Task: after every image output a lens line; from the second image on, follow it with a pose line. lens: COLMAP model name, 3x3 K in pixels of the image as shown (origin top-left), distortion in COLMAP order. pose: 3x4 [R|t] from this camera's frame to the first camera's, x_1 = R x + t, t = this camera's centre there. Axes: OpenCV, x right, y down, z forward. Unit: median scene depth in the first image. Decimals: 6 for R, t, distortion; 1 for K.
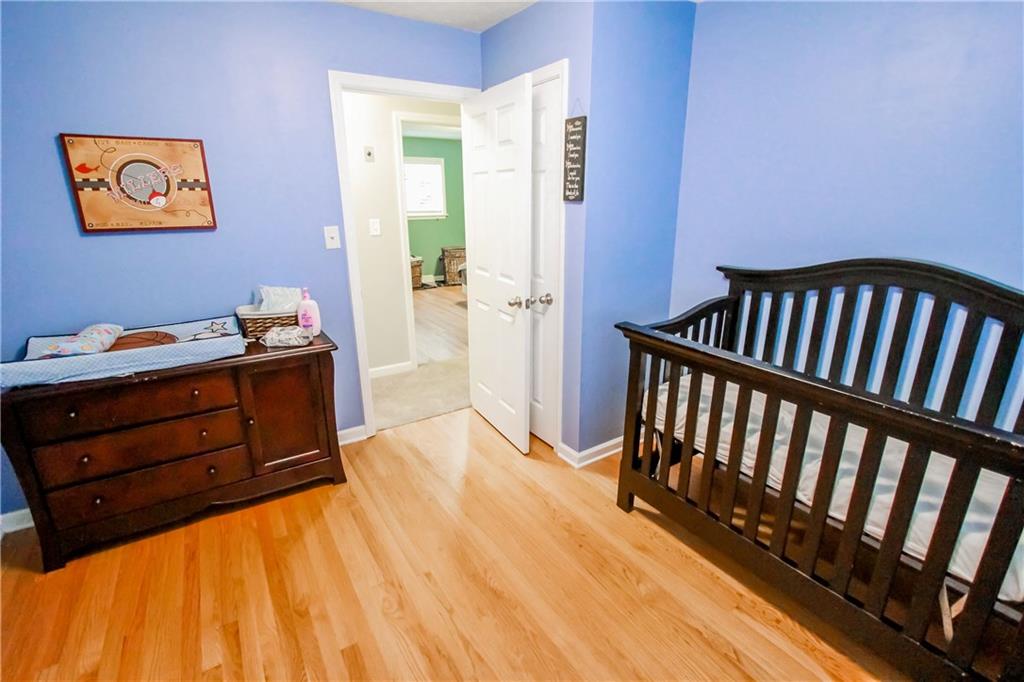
lens RADIAL K [[468.9, 0, 512.0], [0, 468.9, 341.0], [0, 0, 1]] dist [-0.015570, 0.000048]
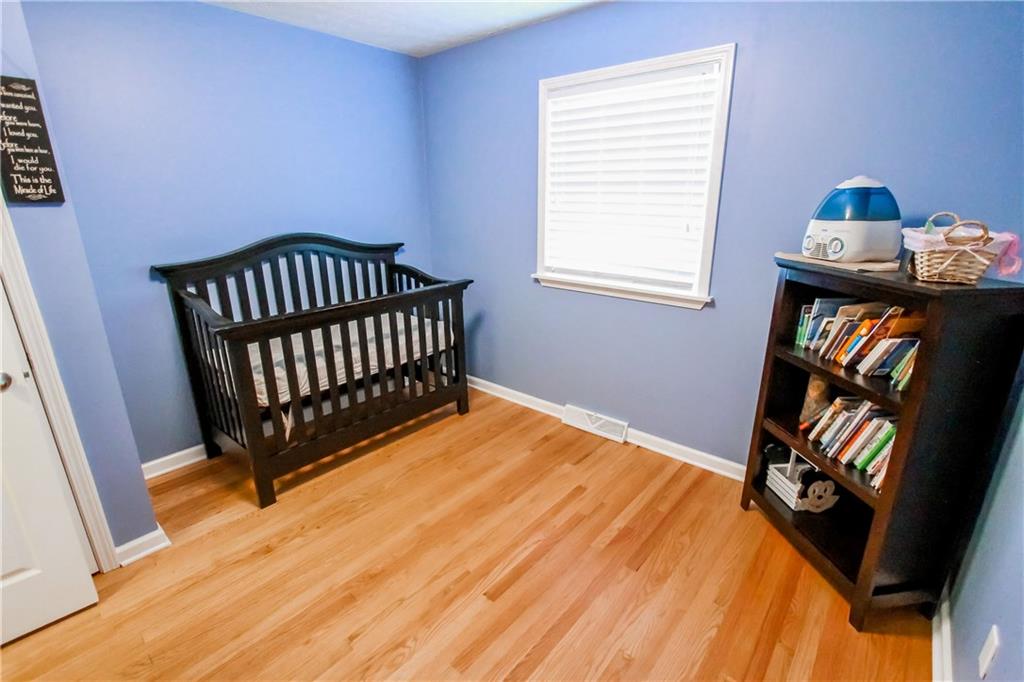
lens RADIAL K [[468.9, 0, 512.0], [0, 468.9, 341.0], [0, 0, 1]] dist [-0.015570, 0.000048]
pose [[-0.286681, -0.281980, 0.915588, -0.804451], [0.279953, 0.889330, 0.361549, -0.187490], [-0.916210, 0.359971, -0.176013, 0.621118]]
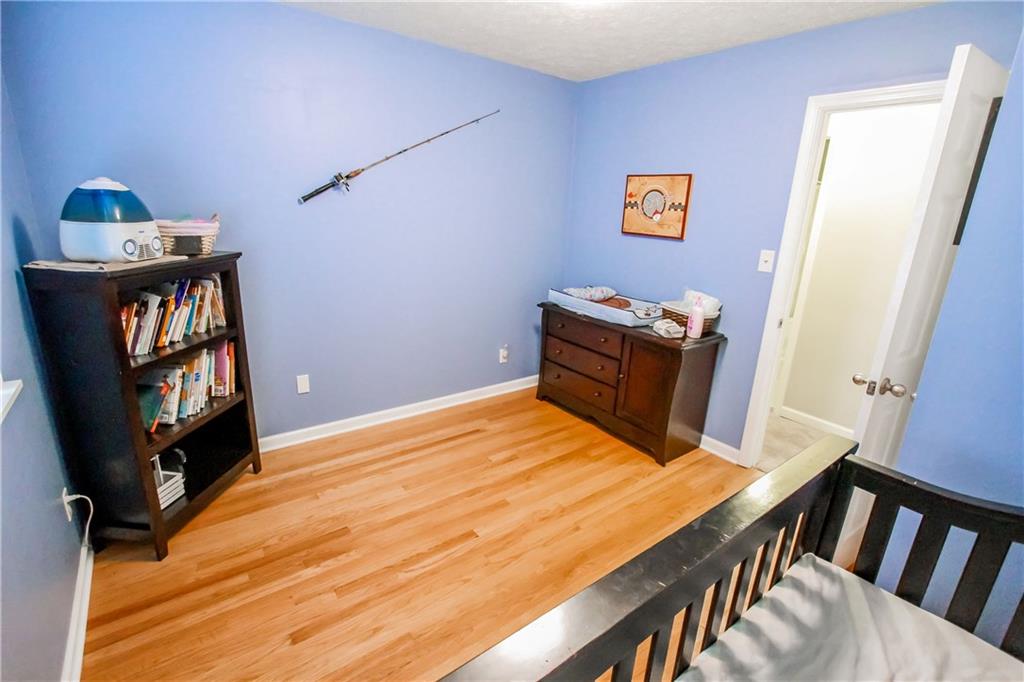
lens RADIAL K [[468.9, 0, 512.0], [0, 468.9, 341.0], [0, 0, 1]] dist [-0.015570, 0.000048]
pose [[0.068873, 0.287685, -0.955245, 0.737401], [-0.332773, 0.909304, 0.249856, -0.164224], [0.940489, 0.300671, 0.158360, 0.458350]]
